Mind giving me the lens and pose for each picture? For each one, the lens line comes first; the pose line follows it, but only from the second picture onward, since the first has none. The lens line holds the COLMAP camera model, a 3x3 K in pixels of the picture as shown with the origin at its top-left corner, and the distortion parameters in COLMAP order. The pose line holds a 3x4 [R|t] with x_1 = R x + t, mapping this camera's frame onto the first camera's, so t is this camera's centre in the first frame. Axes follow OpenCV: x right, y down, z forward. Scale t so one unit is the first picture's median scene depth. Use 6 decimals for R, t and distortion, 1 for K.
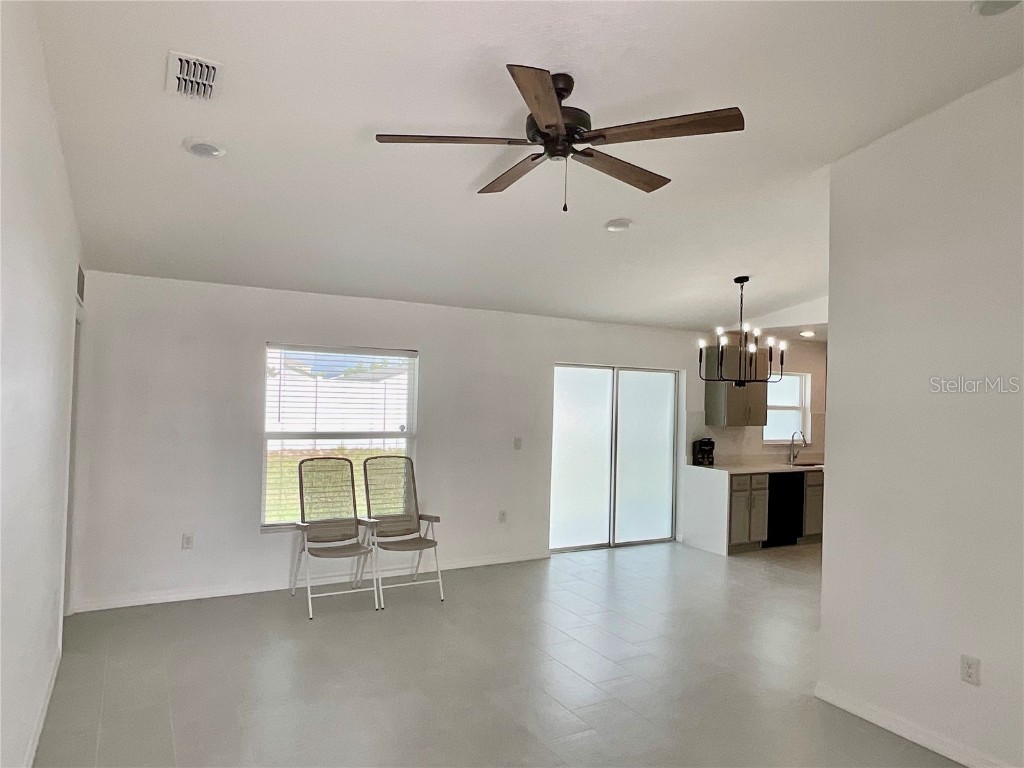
lens RADIAL K [[674.2, 0, 509.8], [0, 674.2, 387.1], [0, 0, 1]] dist [0.000117, 0.005128]
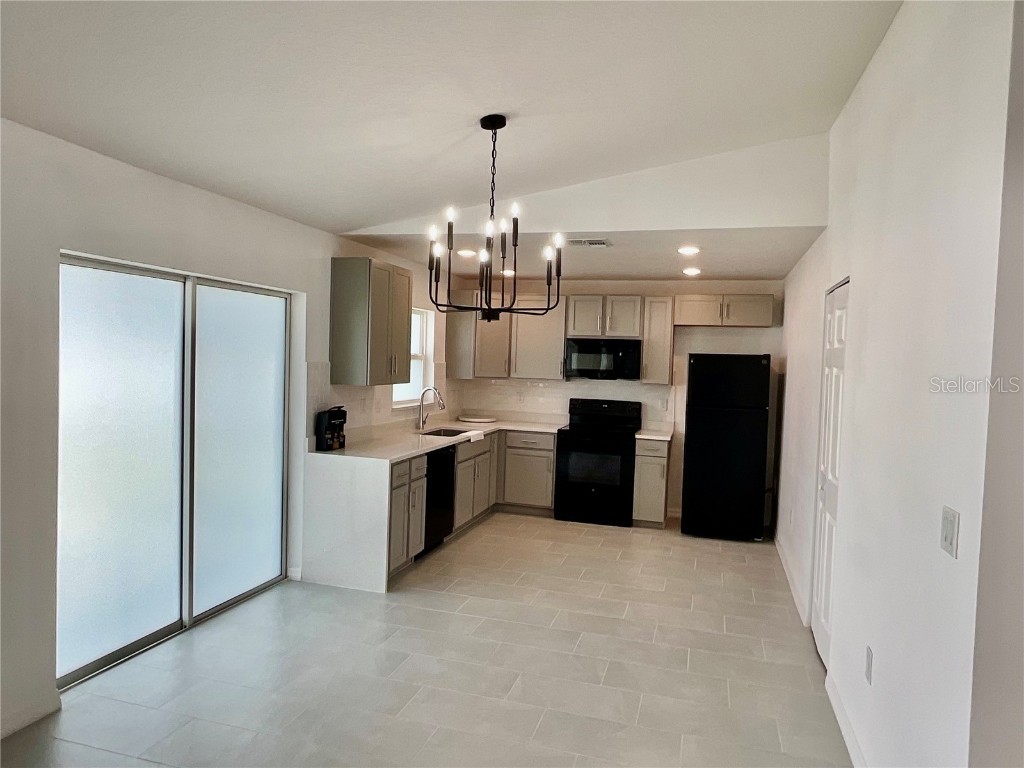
lens RADIAL K [[674.2, 0, 513.0], [0, 674.2, 384.5], [0, 0, 1]] dist [0.000117, 0.005128]
pose [[0.716610, -0.033503, 0.696669, -0.022728], [-0.020596, 0.997394, 0.069150, 0.009823], [-0.697170, -0.063902, 0.714052, 0.444791]]
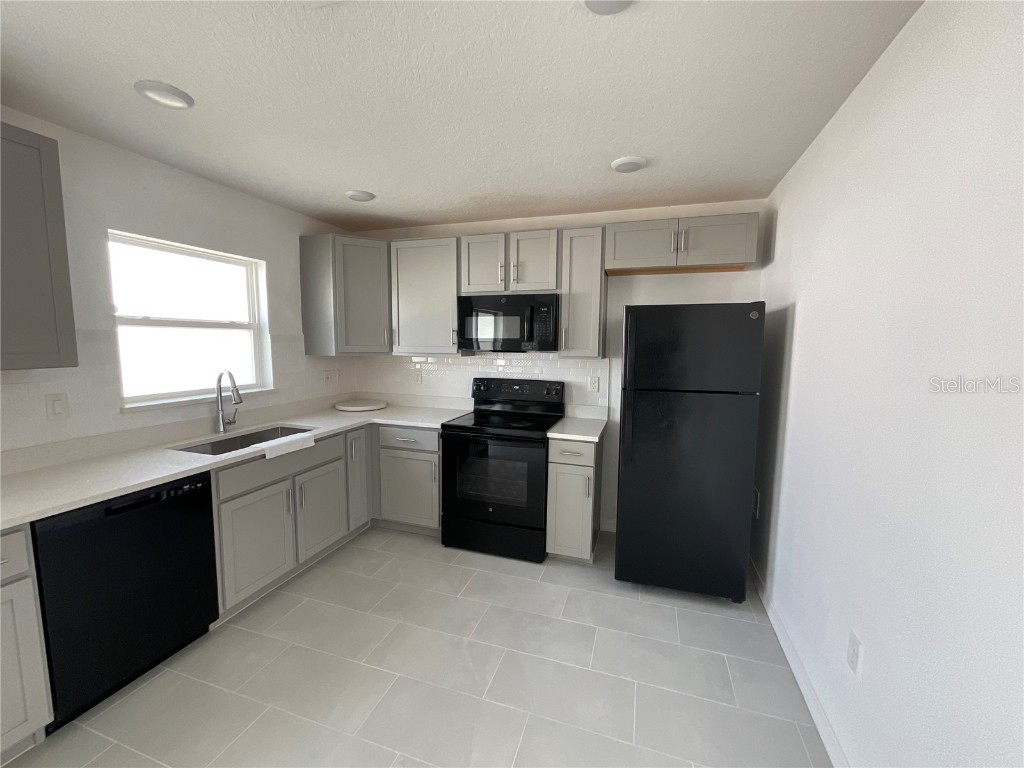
lens RADIAL K [[415.2, 0, 514.4], [0, 415.2, 385.4], [0, 0, 1]] dist [-0.002807, 0.000942]
pose [[0.733520, -0.092981, 0.673278, 0.410406], [0.002807, 0.991004, 0.133802, 0.040277], [-0.679662, -0.096257, 0.727182, 0.698356]]
